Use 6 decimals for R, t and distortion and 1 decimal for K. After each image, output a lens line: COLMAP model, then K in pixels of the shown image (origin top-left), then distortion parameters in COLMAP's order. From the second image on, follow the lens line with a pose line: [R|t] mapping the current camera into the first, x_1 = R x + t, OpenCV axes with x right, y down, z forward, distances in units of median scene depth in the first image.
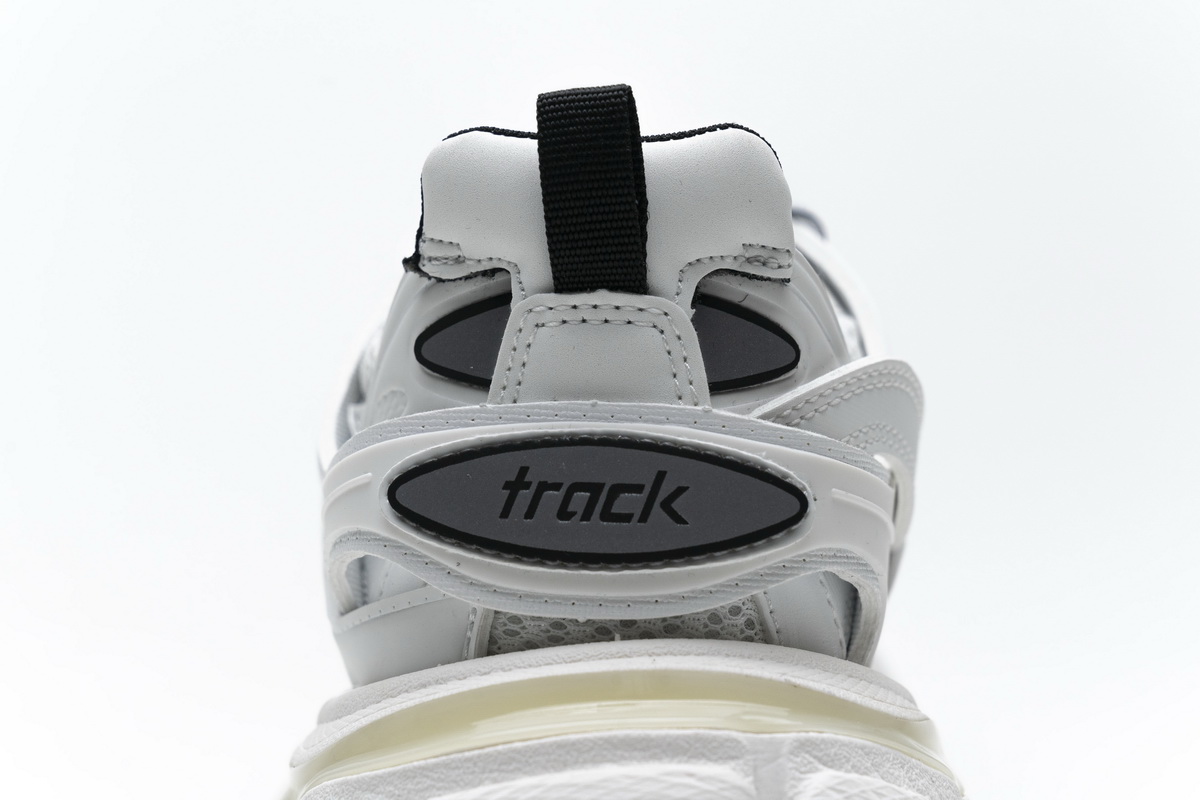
lens RADIAL K [[2349.1, 0, 600.0], [0, 2349.1, 400.0], [0, 0, 1]] dist [0.011040, -0.114289]
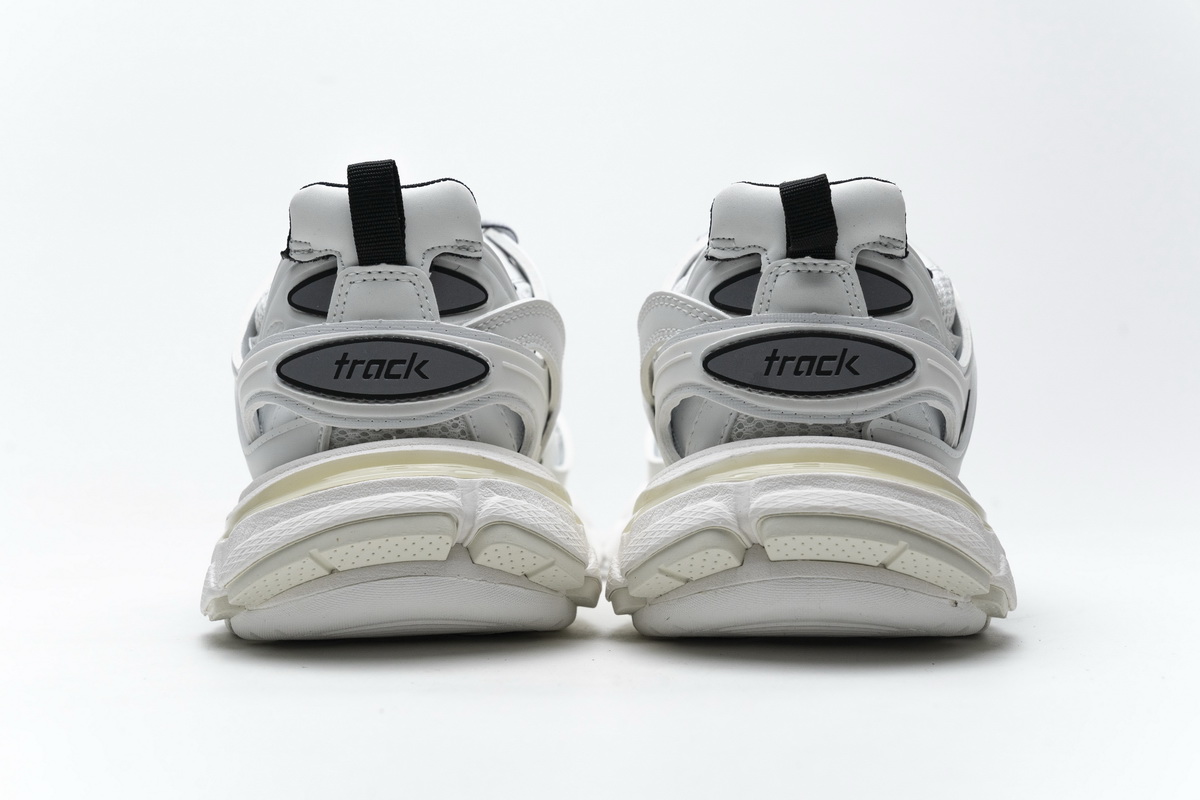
lens RADIAL K [[2349.1, 0, 600.0], [0, 2349.1, 400.0], [0, 0, 1]] dist [0.011040, -0.114289]
pose [[0.997737, -0.024238, 0.062716, 0.055971], [0.025580, 0.999459, -0.020696, 0.113241], [-0.062181, 0.022253, 0.997817, -0.978084]]
